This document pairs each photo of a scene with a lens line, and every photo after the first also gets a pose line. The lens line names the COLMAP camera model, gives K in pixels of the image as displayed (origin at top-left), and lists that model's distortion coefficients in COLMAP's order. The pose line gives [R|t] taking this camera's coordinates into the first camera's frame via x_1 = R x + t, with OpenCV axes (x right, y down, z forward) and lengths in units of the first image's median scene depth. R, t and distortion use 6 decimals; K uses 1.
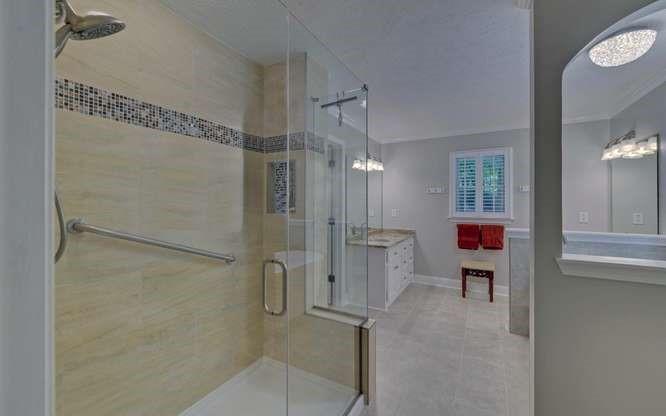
lens RADIAL K [[275.2, 0, 338.5], [0, 275.2, 202.5], [0, 0, 1]] dist [0.000815, 0.000085]
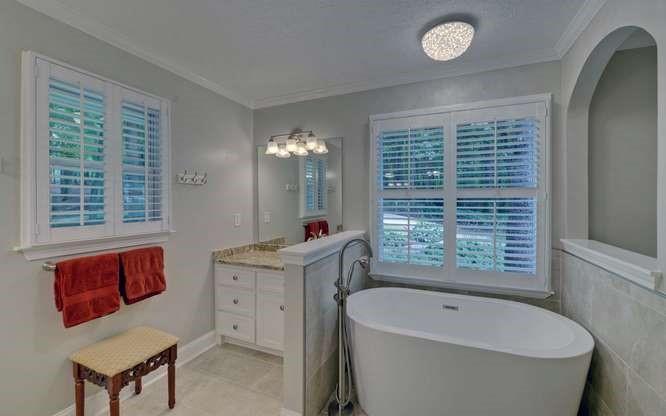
lens RADIAL K [[281.1, 0, 332.5], [0, 281.1, 199.4], [0, 0, 1]] dist [-0.000885, -0.000081]
pose [[-0.083476, 0.001465, 0.996509, 0.038553], [0.000150, 0.999999, -0.001457, -0.003835], [-0.996510, 0.000028, -0.083476, 0.680982]]
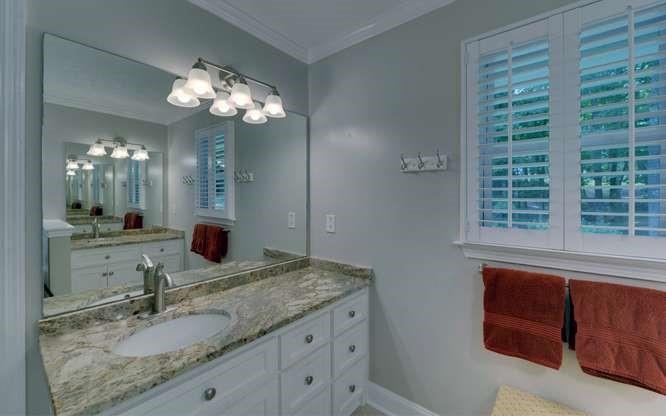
lens RADIAL K [[275.2, 0, 338.5], [0, 275.2, 202.5], [0, 0, 1]] dist [0.000815, 0.000085]
pose [[0.979669, 0.004470, -0.200570, 0.337067], [-0.002273, 0.999935, 0.011183, 0.002038], [0.200607, -0.010500, 0.979616, 0.671411]]
